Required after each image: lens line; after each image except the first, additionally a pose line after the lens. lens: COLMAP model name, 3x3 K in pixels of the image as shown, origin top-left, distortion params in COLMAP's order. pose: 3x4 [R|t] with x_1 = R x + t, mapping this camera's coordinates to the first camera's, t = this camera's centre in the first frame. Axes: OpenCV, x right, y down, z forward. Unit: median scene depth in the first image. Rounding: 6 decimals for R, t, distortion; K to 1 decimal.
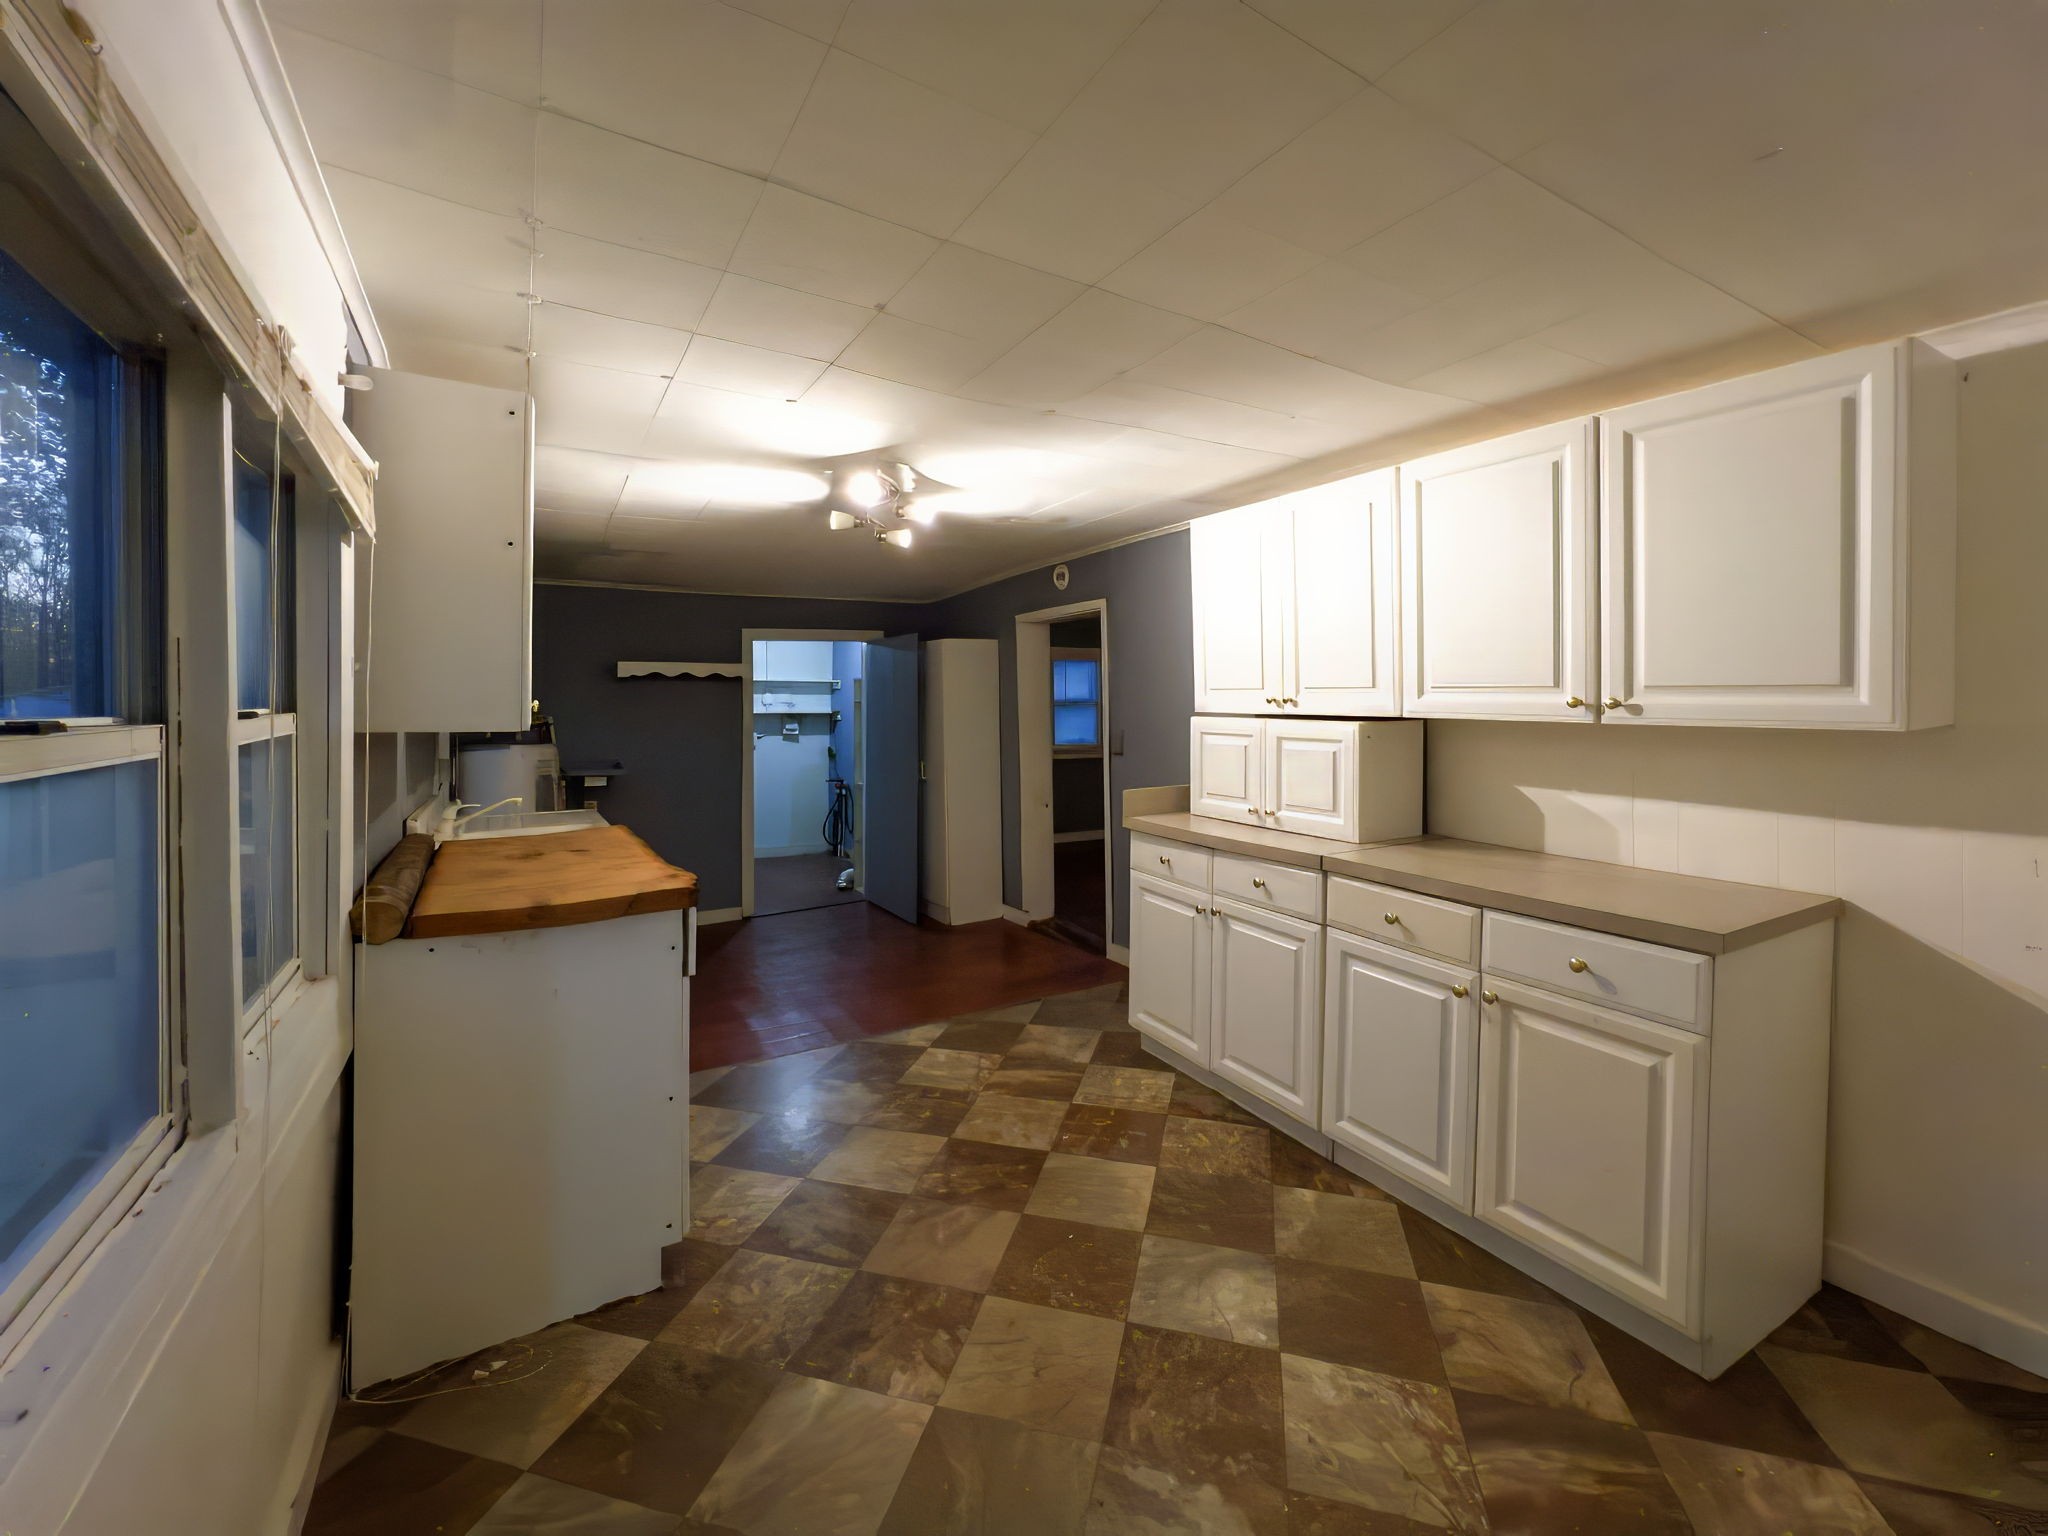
lens RADIAL K [[836.6, 0, 1020.7], [0, 836.6, 705.1], [0, 0, 1]] dist [0.000720, 0.000126]
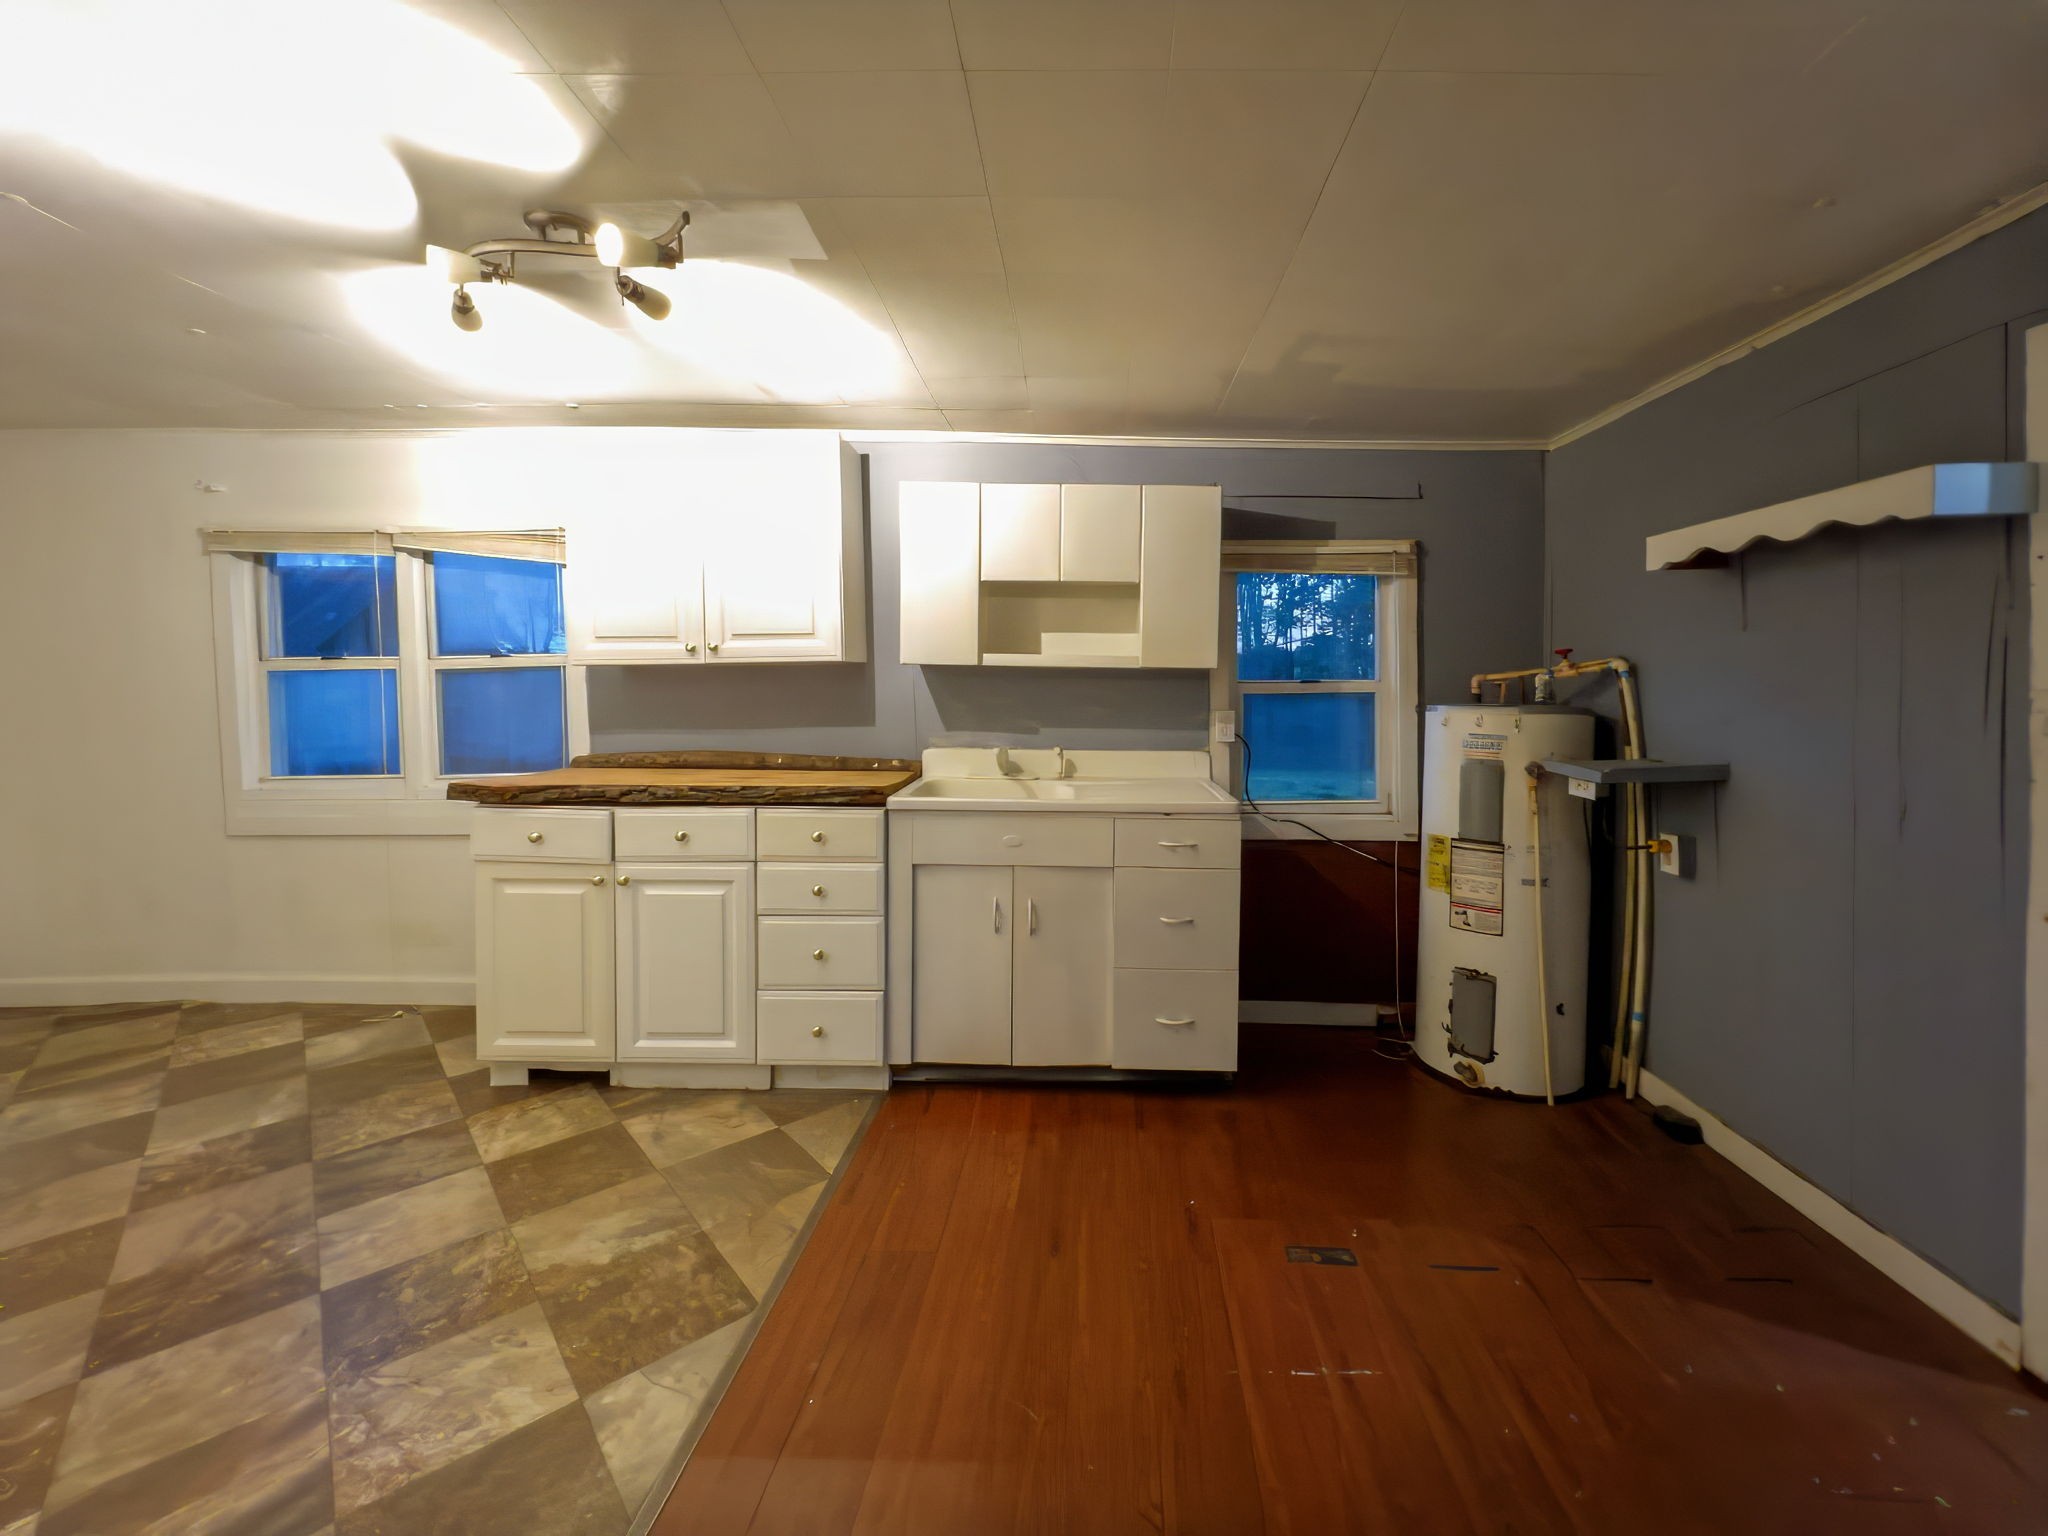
lens RADIAL K [[854.0, 0, 1066.8], [0, 854.0, 706.2], [0, 0, 1]] dist [0.001758, 0.000408]
pose [[-0.535732, 0.027703, -0.843934, 0.170953], [0.006438, 0.999567, 0.028725, 0.051894], [0.844364, 0.009955, -0.535678, 2.055570]]
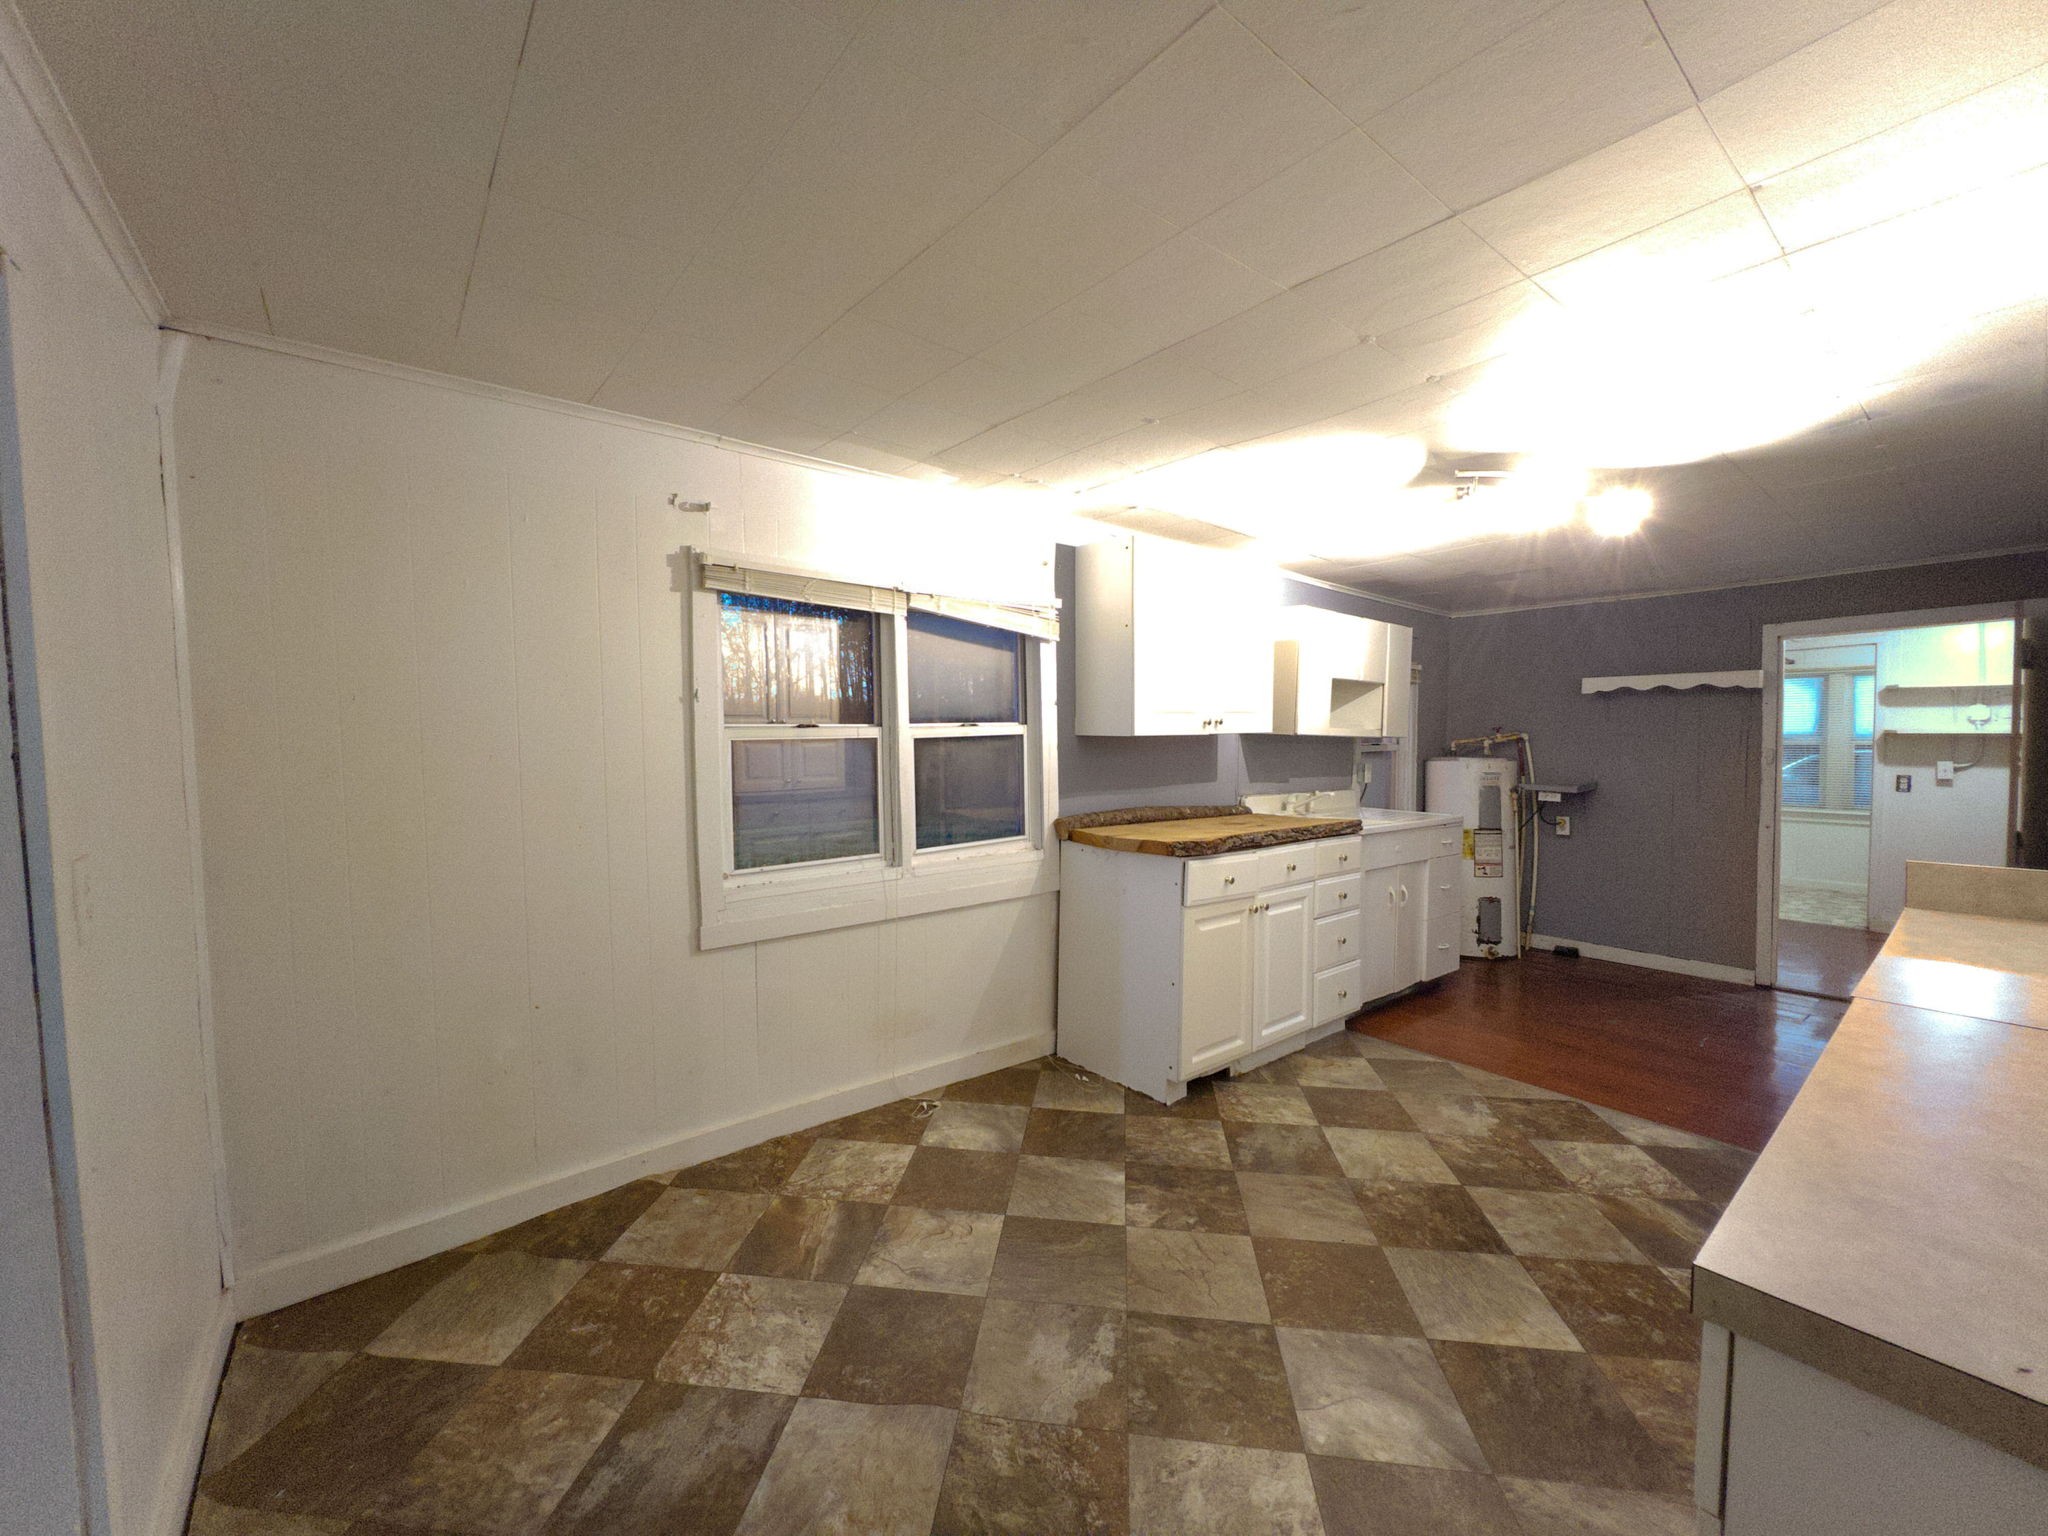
lens RADIAL K [[827.7, 0, 1027.7], [0, 827.7, 756.0], [0, 0, 1]] dist [0.000692, 0.000189]
pose [[0.144077, 0.029594, -0.989124, 0.819957], [0.003123, 0.999534, 0.030361, 0.016212], [0.989562, -0.007464, 0.143918, 0.445121]]
